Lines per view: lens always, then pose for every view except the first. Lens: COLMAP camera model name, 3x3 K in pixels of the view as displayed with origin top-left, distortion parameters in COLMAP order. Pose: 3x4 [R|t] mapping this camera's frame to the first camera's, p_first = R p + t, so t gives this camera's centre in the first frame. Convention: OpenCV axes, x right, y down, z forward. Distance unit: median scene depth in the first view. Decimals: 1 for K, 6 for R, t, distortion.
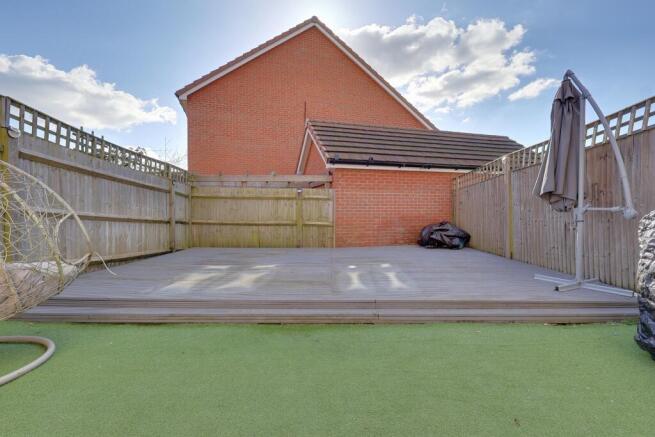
lens RADIAL K [[303.0, 0, 330.9], [0, 303.0, 216.2], [0, 0, 1]] dist [0.008944, -0.000934]
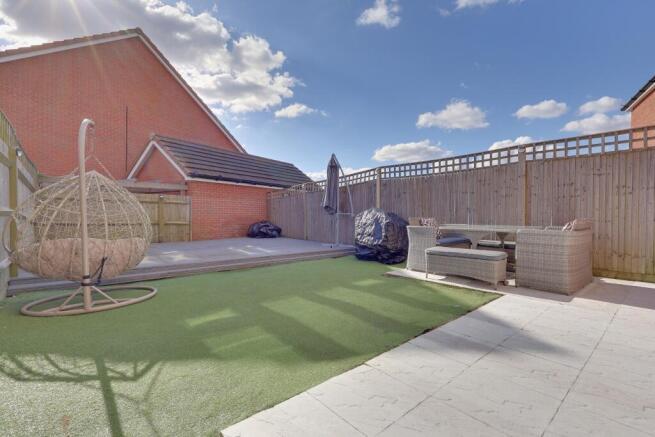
lens RADIAL K [[303.0, 0, 331.5], [0, 303.0, 222.0], [0, 0, 1]] dist [0.008944, -0.000934]
pose [[0.755474, -0.011428, 0.655079, -0.387792], [0.001767, 0.999880, 0.015405, 0.002391], [-0.655177, -0.010481, 0.755403, -0.381606]]
